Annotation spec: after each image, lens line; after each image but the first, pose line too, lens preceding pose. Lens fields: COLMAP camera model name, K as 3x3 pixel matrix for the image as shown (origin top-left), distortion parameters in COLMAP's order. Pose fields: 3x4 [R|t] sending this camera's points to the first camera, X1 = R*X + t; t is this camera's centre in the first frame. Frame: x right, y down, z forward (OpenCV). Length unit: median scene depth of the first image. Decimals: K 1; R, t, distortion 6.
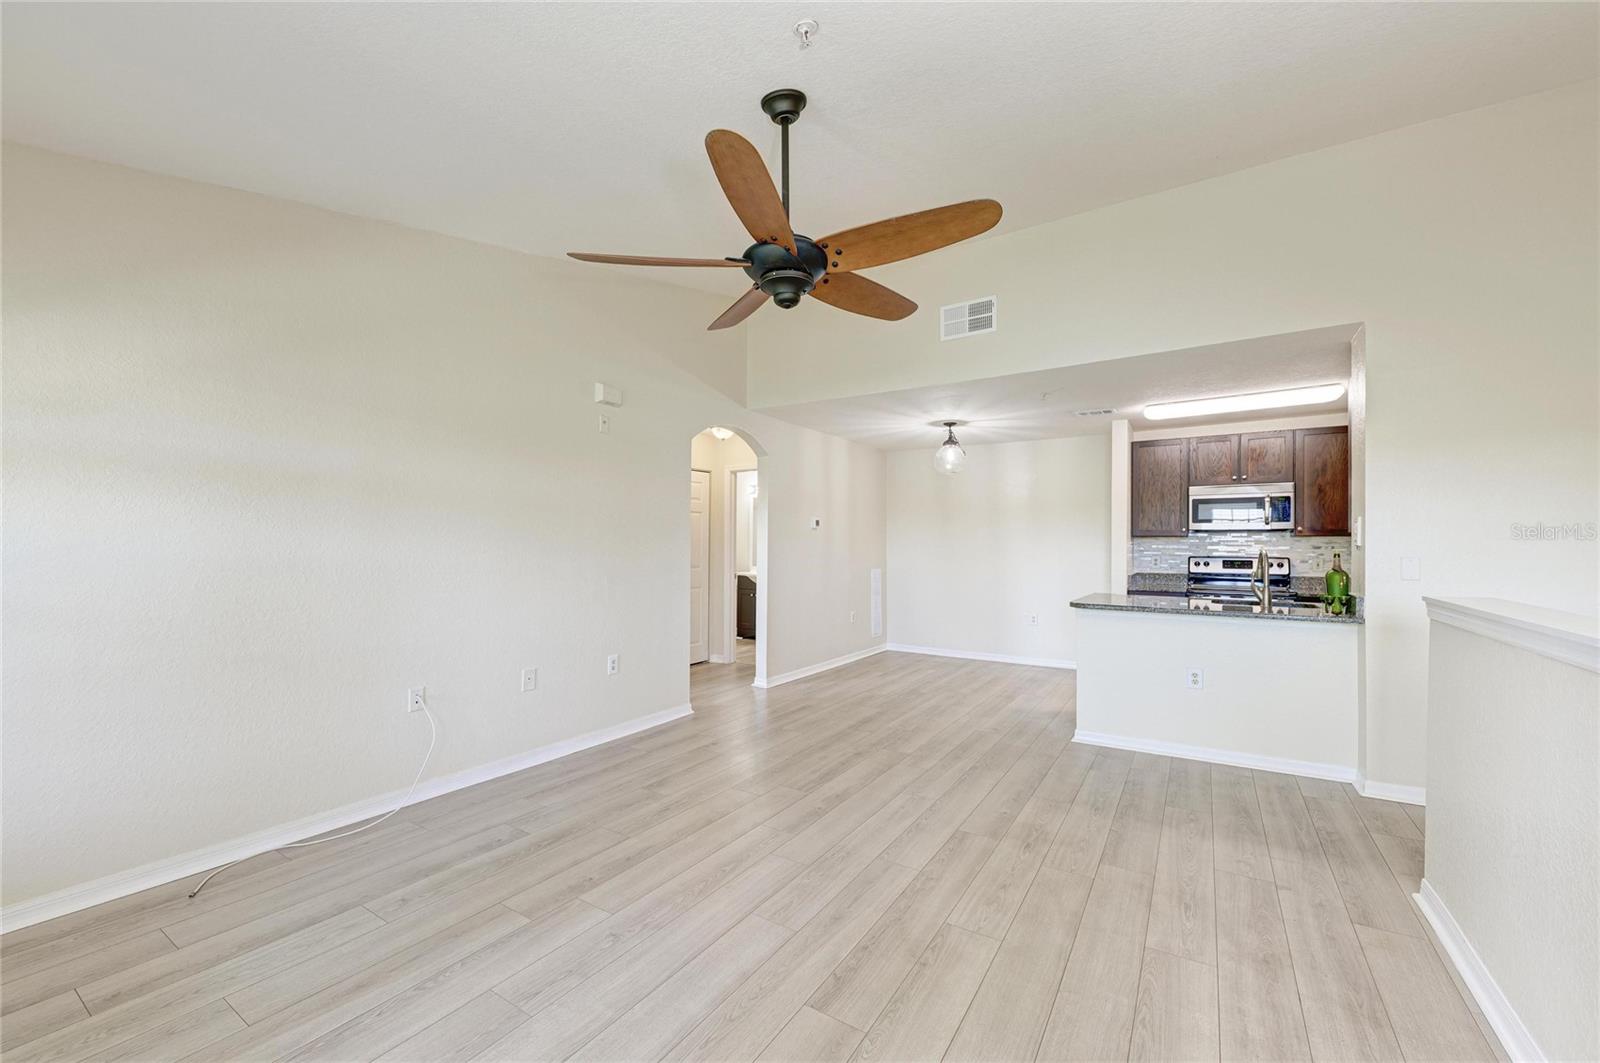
lens RADIAL K [[631.4, 0, 801.9], [0, 631.4, 541.5], [0, 0, 1]] dist [0.005301, -0.000132]
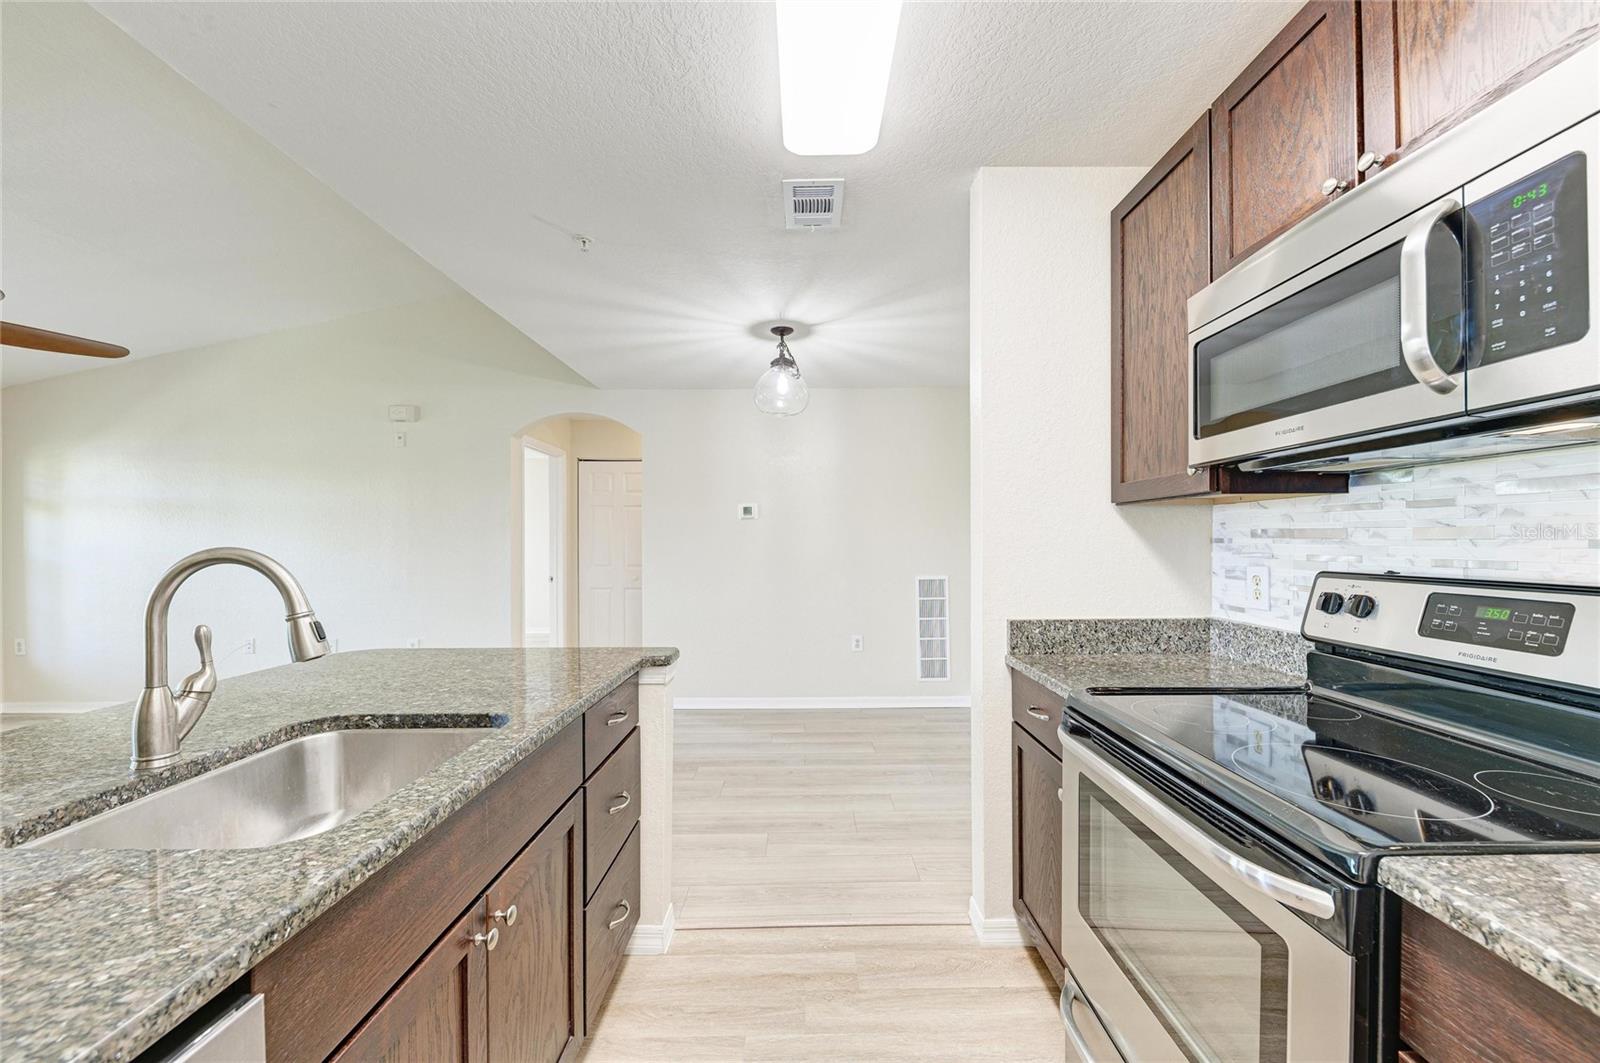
lens RADIAL K [[599.5, 0, 807.1], [0, 599.5, 540.7], [0, 0, 1]] dist [0.015988, -0.006470]
pose [[0.538523, -0.008760, -0.842565, 0.889218], [0.011658, 0.999928, -0.002945, 0.012633], [0.842530, -0.008237, 0.538586, 0.889895]]
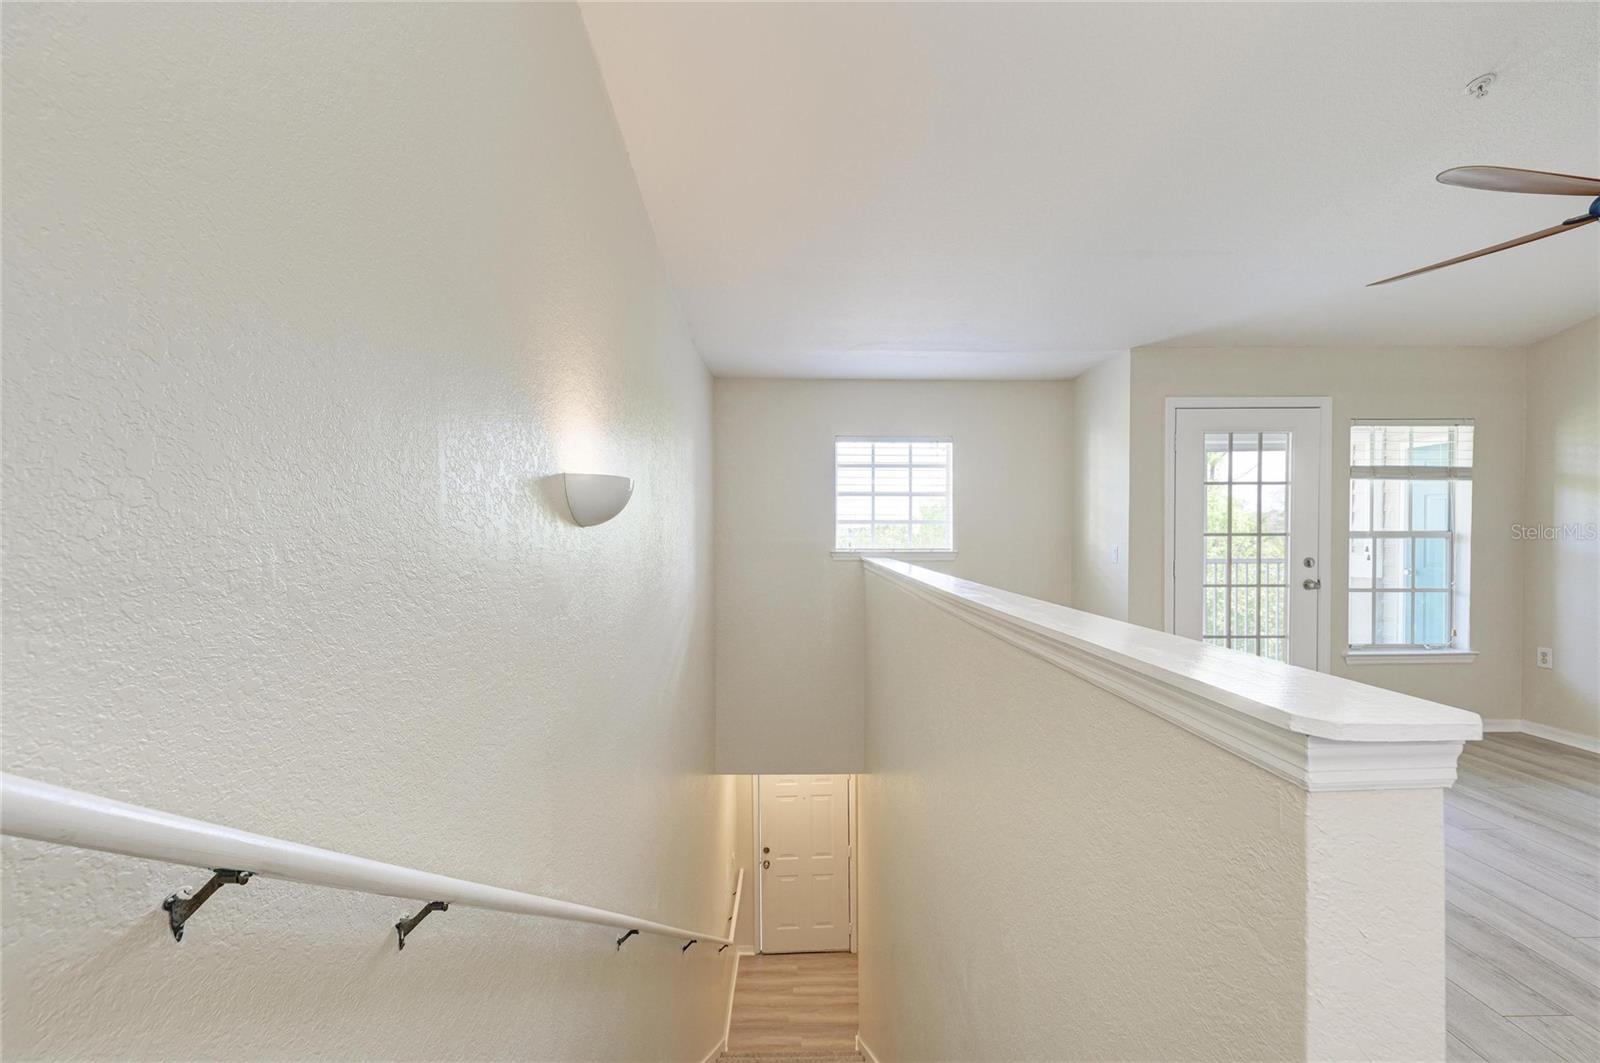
lens RADIAL K [[634.1, 0, 809.1], [0, 634.1, 539.2], [0, 0, 1]] dist [0.018455, -0.008840]
pose [[-0.838273, 0.000916, -0.545250, 0.659303], [0.000867, 1.000000, 0.000347, 0.006025], [0.545250, -0.000182, -0.838274, 0.524933]]
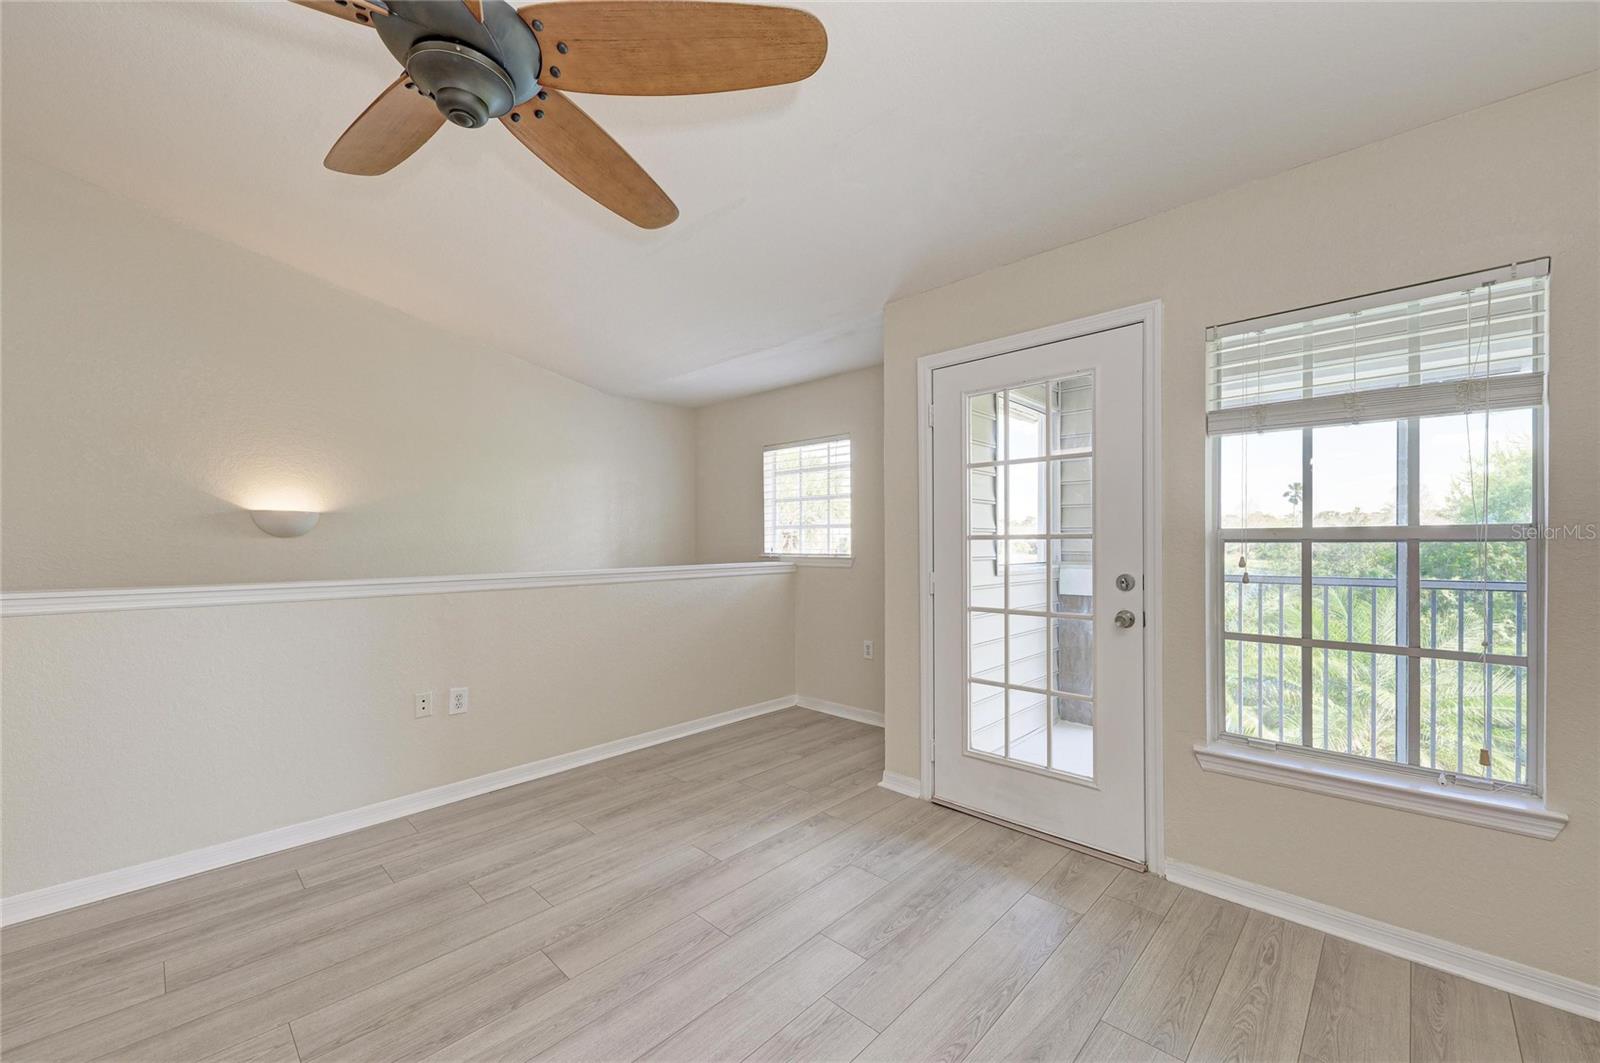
lens RADIAL K [[623.7, 0, 803.7], [0, 623.7, 545.0], [0, 0, 1]] dist [0.017433, -0.008717]
pose [[-0.980828, 0.000894, 0.194872, -0.213059], [0.001060, 0.999999, 0.000747, 0.007067], [-0.194871, 0.000940, -0.980828, 0.719199]]
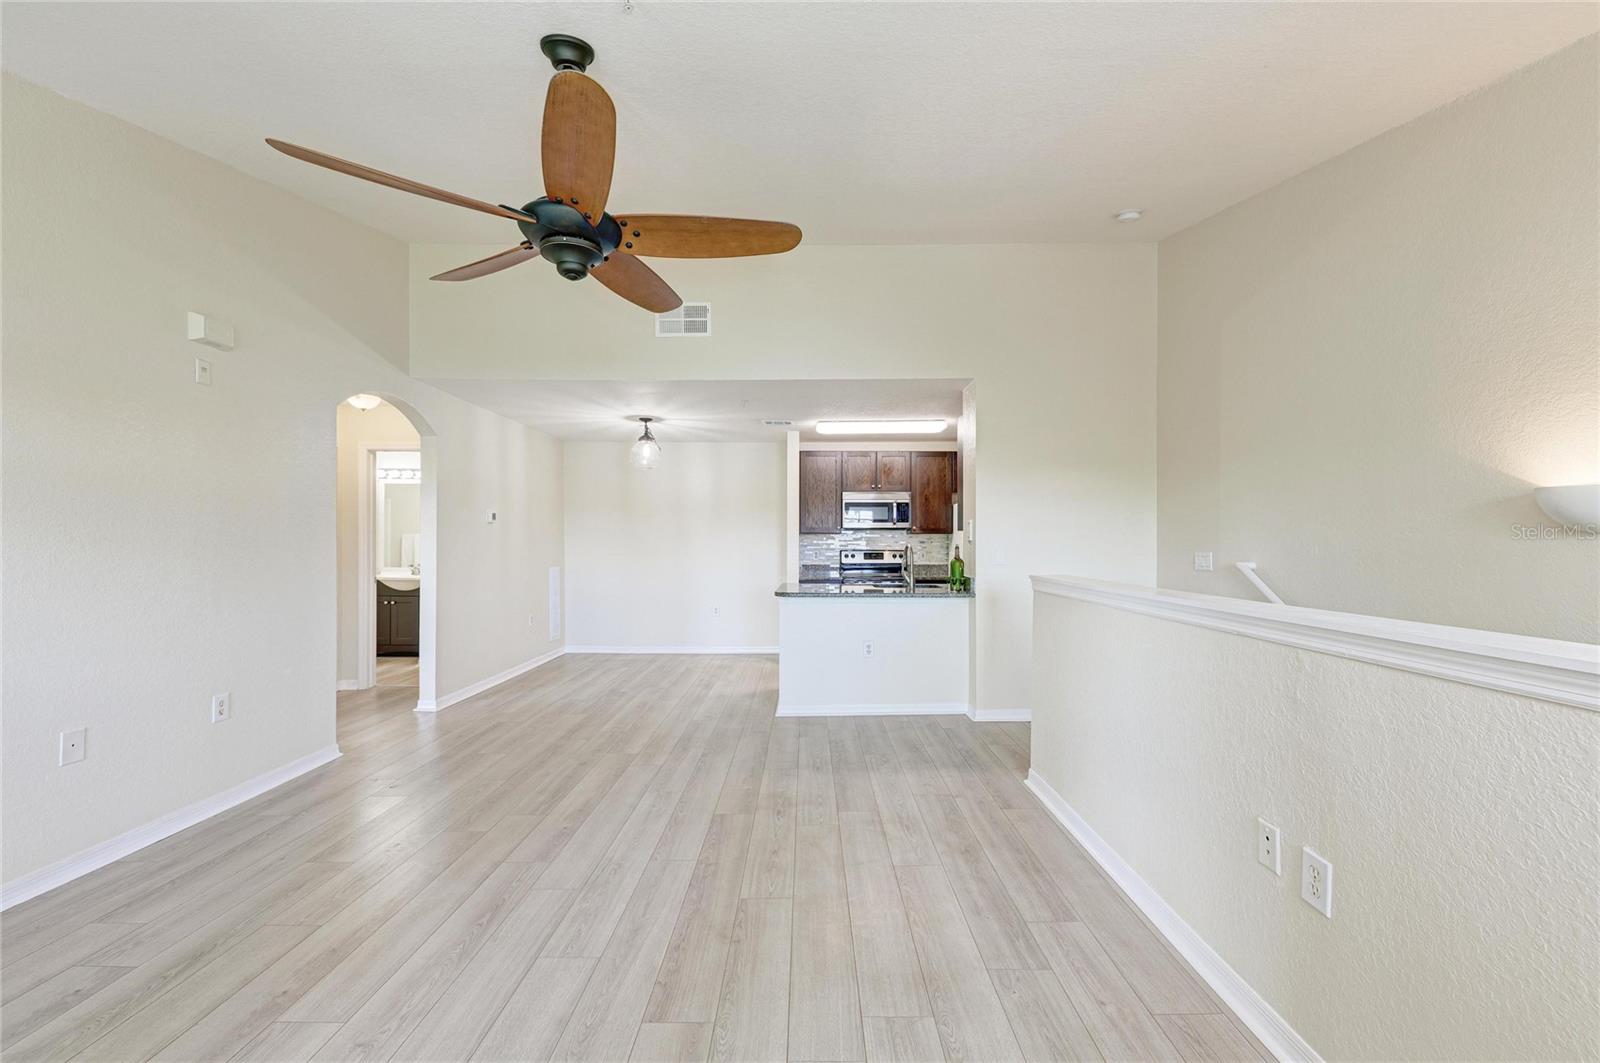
lens RADIAL K [[634.1, 0, 809.1], [0, 634.1, 539.2], [0, 0, 1]] dist [0.018455, -0.008840]
pose [[0.841982, -0.000434, 0.539506, -0.112424], [-0.000592, 0.999998, 0.001729, 0.001253], [-0.539506, -0.001775, 0.841980, 0.021399]]
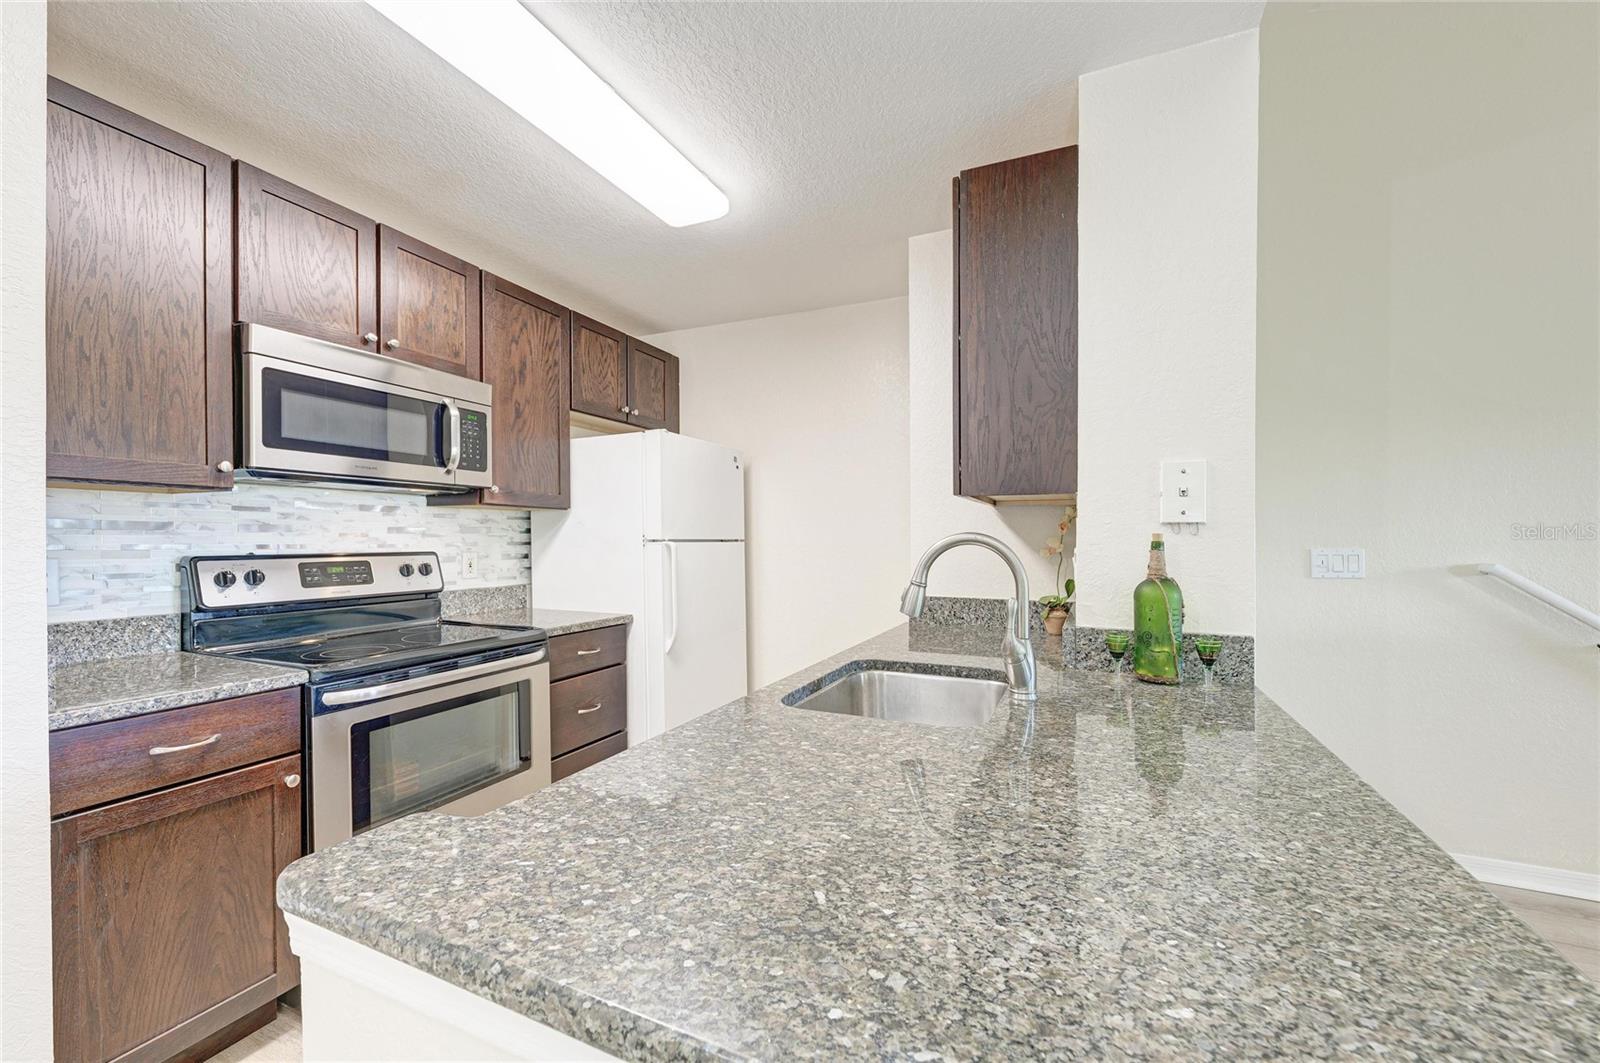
lens RADIAL K [[624.2, 0, 808.1], [0, 624.2, 543.7], [0, 0, 1]] dist [0.024712, -0.009342]
pose [[-0.154831, -0.015576, 0.987818, 0.333087], [-0.009538, 0.999853, 0.014271, 0.012694], [-0.987895, -0.007212, -0.154956, 0.951113]]
